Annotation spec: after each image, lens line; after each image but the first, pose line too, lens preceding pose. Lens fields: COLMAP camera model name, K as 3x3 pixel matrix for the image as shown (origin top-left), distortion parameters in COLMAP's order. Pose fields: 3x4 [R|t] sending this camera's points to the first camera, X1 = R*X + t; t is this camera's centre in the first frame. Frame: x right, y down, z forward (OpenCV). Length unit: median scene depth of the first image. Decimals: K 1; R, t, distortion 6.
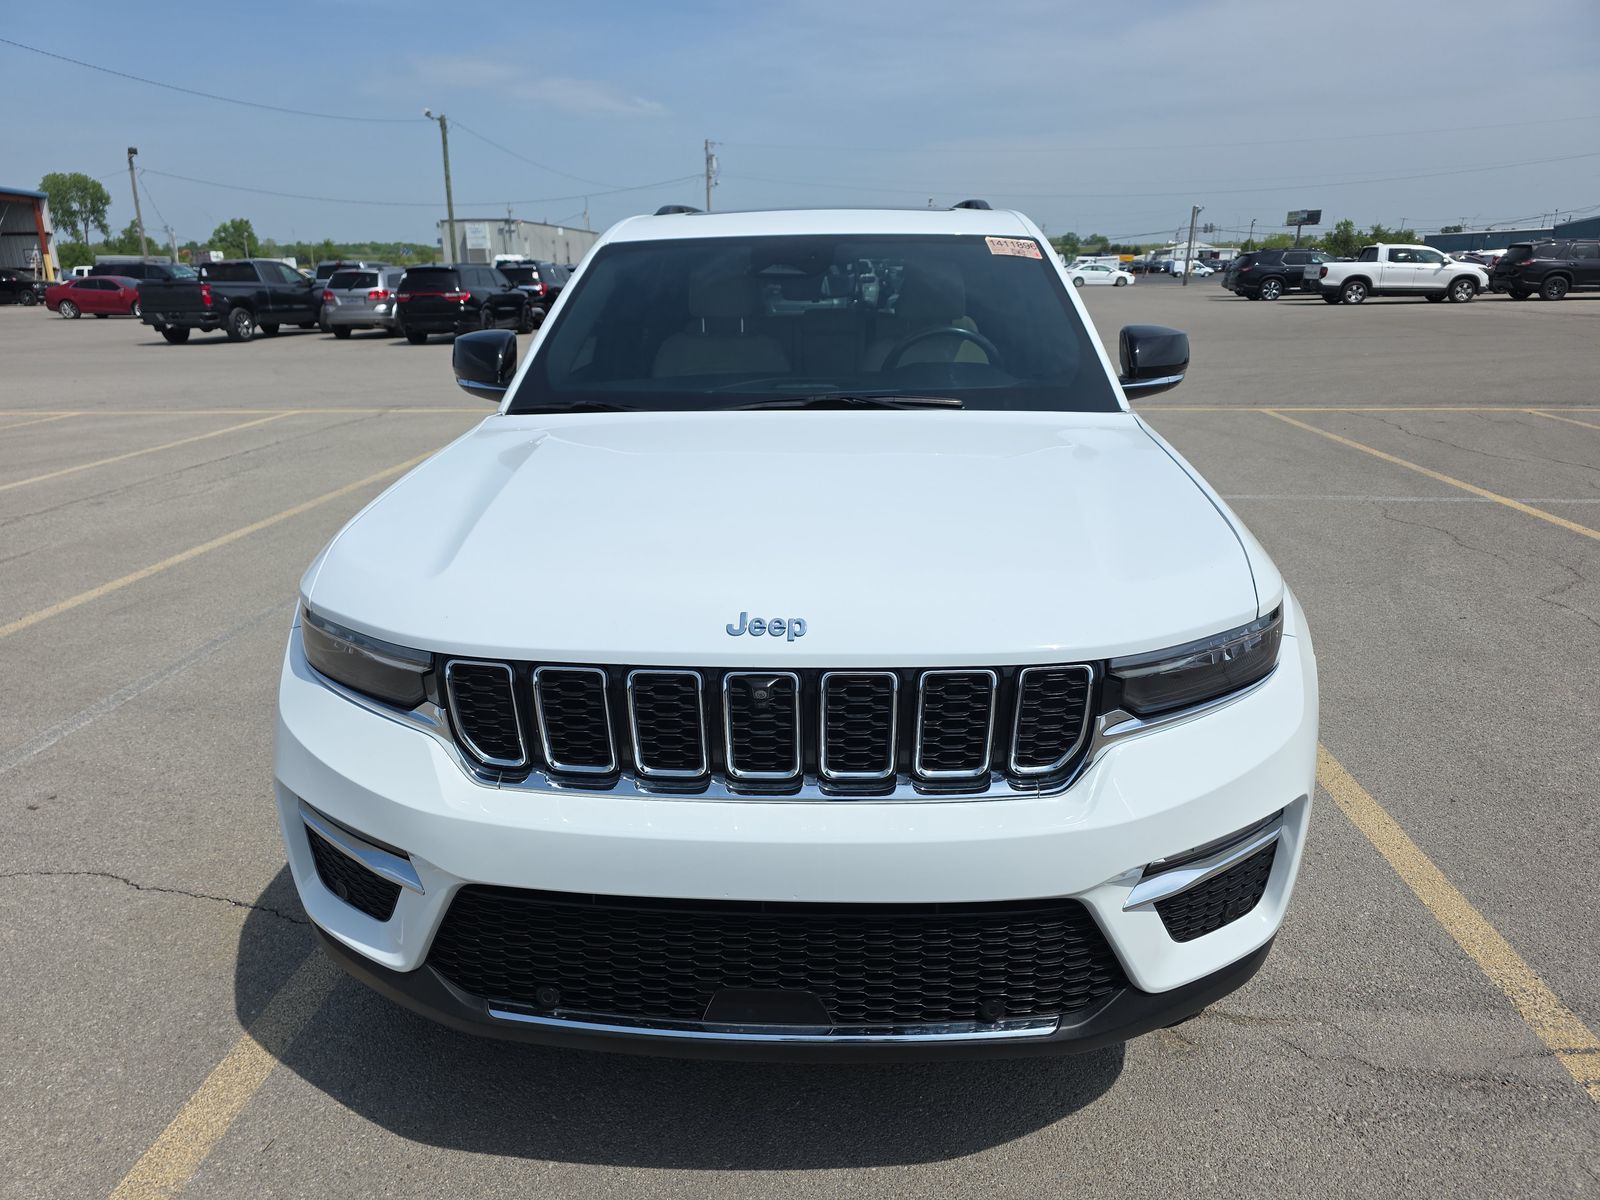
lens RADIAL K [[1064.7, 0, 803.4], [0, 1064.7, 624.7], [0, 0, 1]] dist [0.003944, 0.001520]
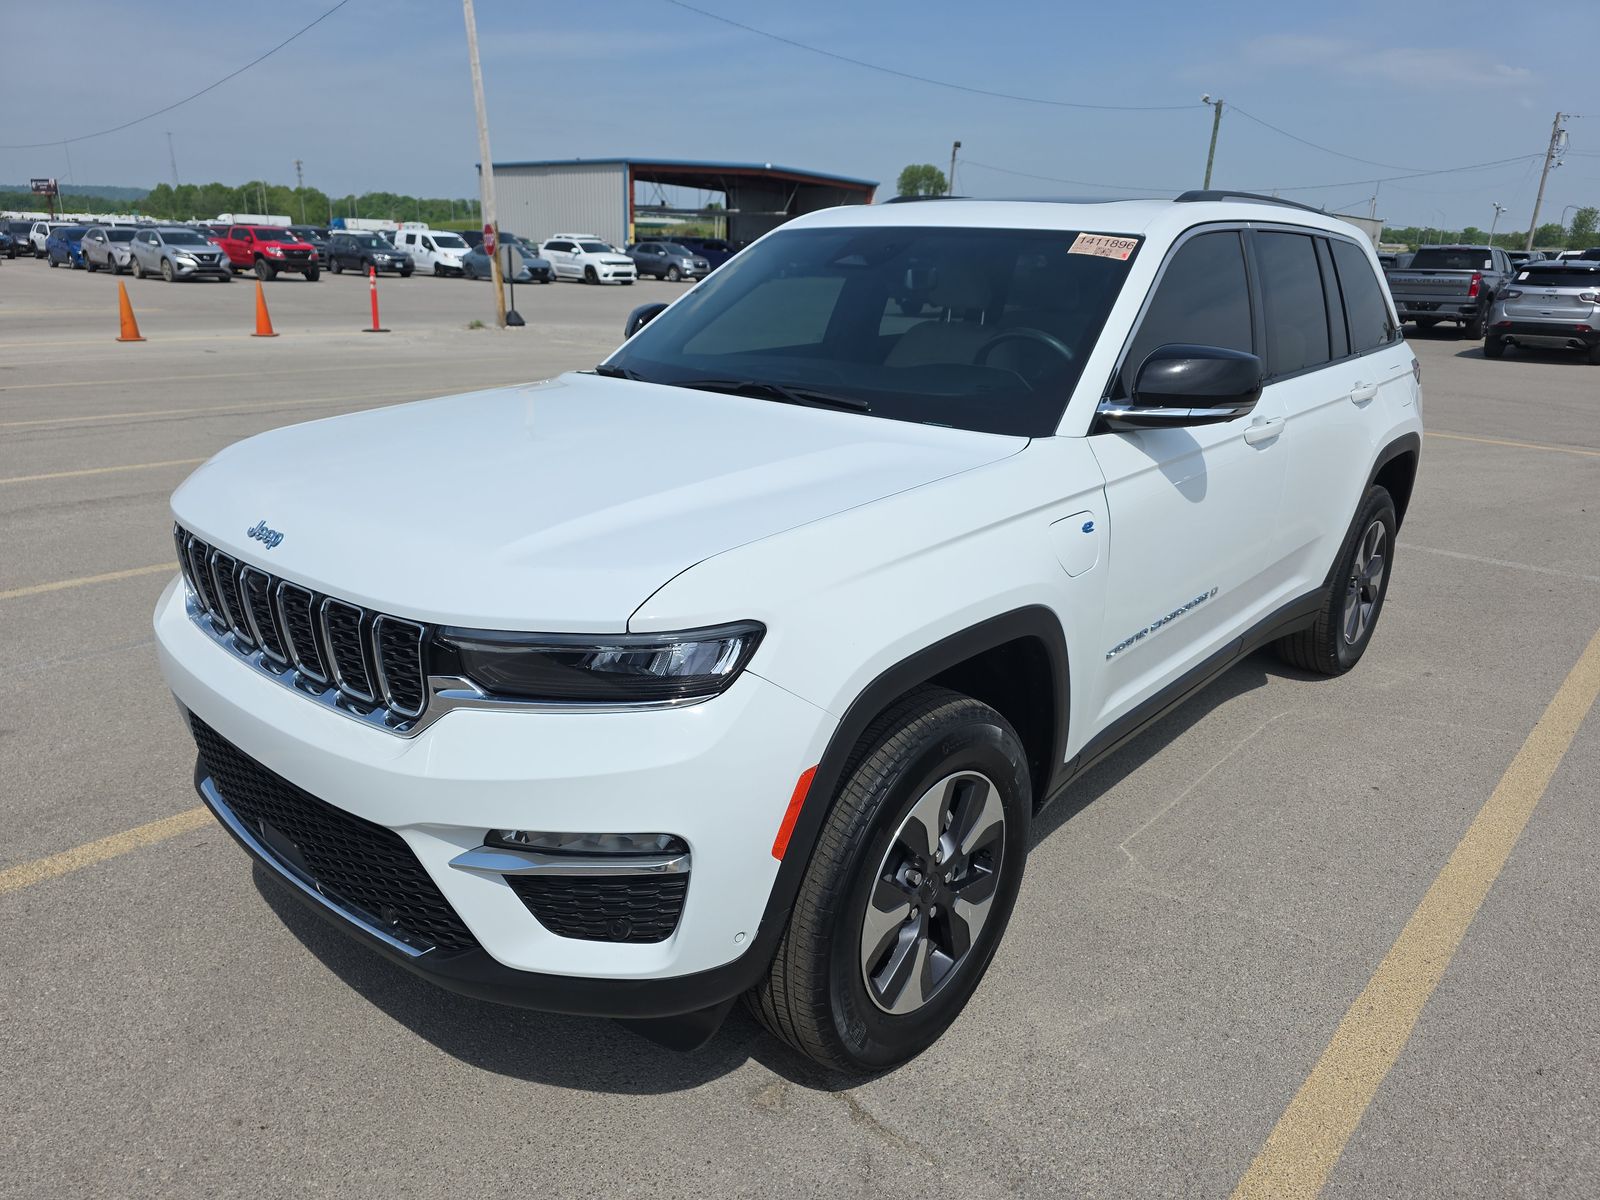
lens RADIAL K [[1064.4, 0, 800.0], [0, 1064.4, 600.0], [0, 0, 1]] dist [-0.000440, -0.000392]
pose [[0.795293, 0.219311, -0.565166, 1.154457], [-0.223545, 0.972664, 0.062870, -0.137809], [0.563504, 0.076340, 0.822578, 0.313202]]
